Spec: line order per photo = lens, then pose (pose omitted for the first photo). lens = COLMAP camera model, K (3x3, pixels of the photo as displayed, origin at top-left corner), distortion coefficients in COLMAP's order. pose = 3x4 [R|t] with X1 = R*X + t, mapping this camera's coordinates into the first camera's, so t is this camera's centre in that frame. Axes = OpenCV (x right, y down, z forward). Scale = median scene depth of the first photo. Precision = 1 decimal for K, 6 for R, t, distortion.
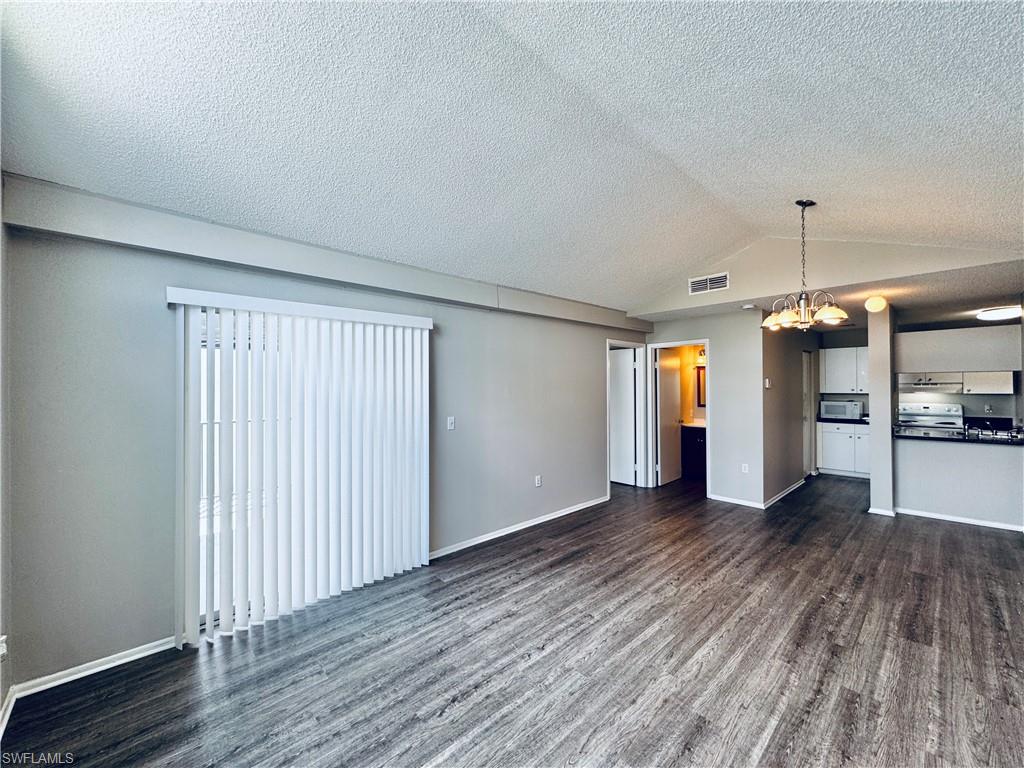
lens RADIAL K [[409.3, 0, 510.8], [0, 409.3, 383.5], [0, 0, 1]] dist [-0.003687, 0.000531]
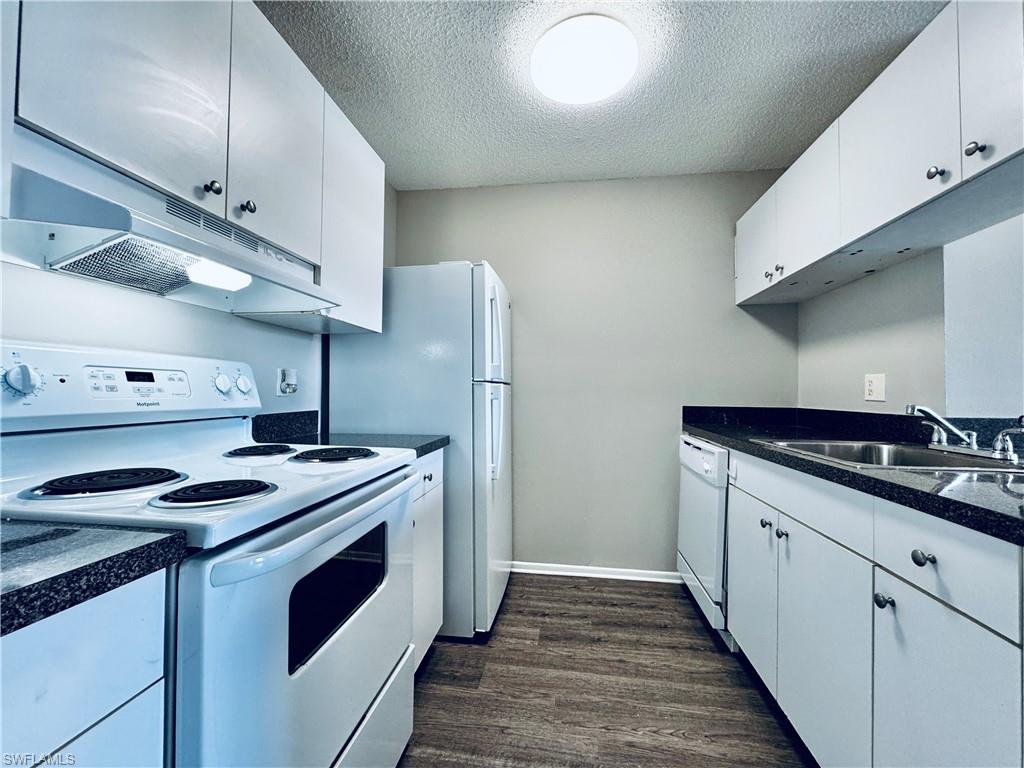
lens RADIAL K [[410.6, 0, 510.7], [0, 410.6, 384.0], [0, 0, 1]] dist [-0.003202, 0.000328]
pose [[-0.624196, 0.017612, 0.781069, 1.600089], [-0.012813, 0.999381, -0.032775, 0.130945], [-0.781162, -0.030466, -0.623584, 1.968289]]
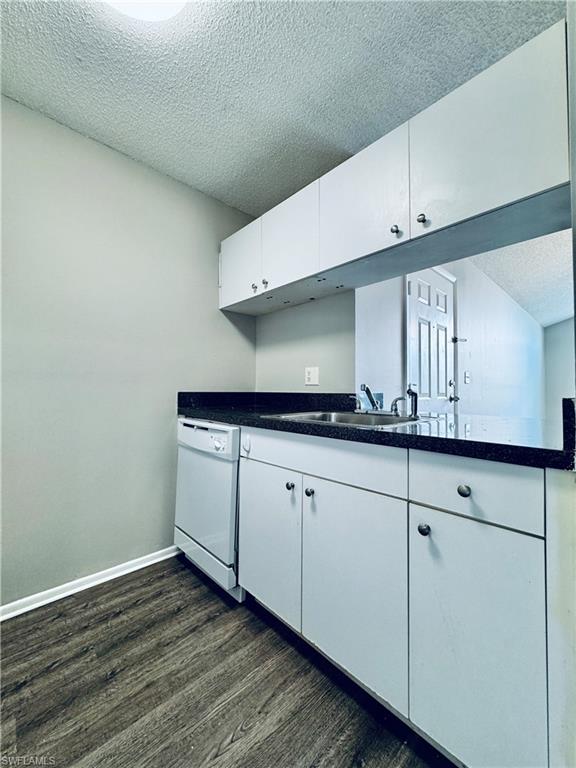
lens RADIAL K [[307.0, 0, 288.6], [0, 307.0, 383.0], [0, 0, 1]] dist [-0.003687, 0.000531]
pose [[-0.999959, 0.003249, -0.008462, 1.777151], [0.003520, 0.999473, -0.032266, 0.145162], [0.008352, -0.032295, -0.999443, 1.867903]]
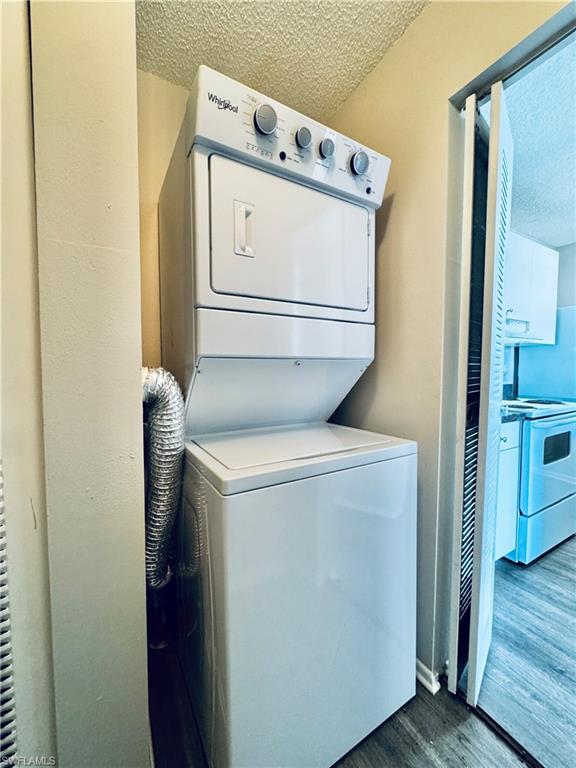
lens RADIAL K [[307.0, 0, 288.6], [0, 307.0, 383.0], [0, 0, 1]] dist [-0.003687, 0.000531]
pose [[0.226715, -0.044493, 0.972944, 1.200991], [-0.012910, 0.998731, 0.048681, 0.115537], [-0.973876, -0.023597, 0.225852, 2.255933]]
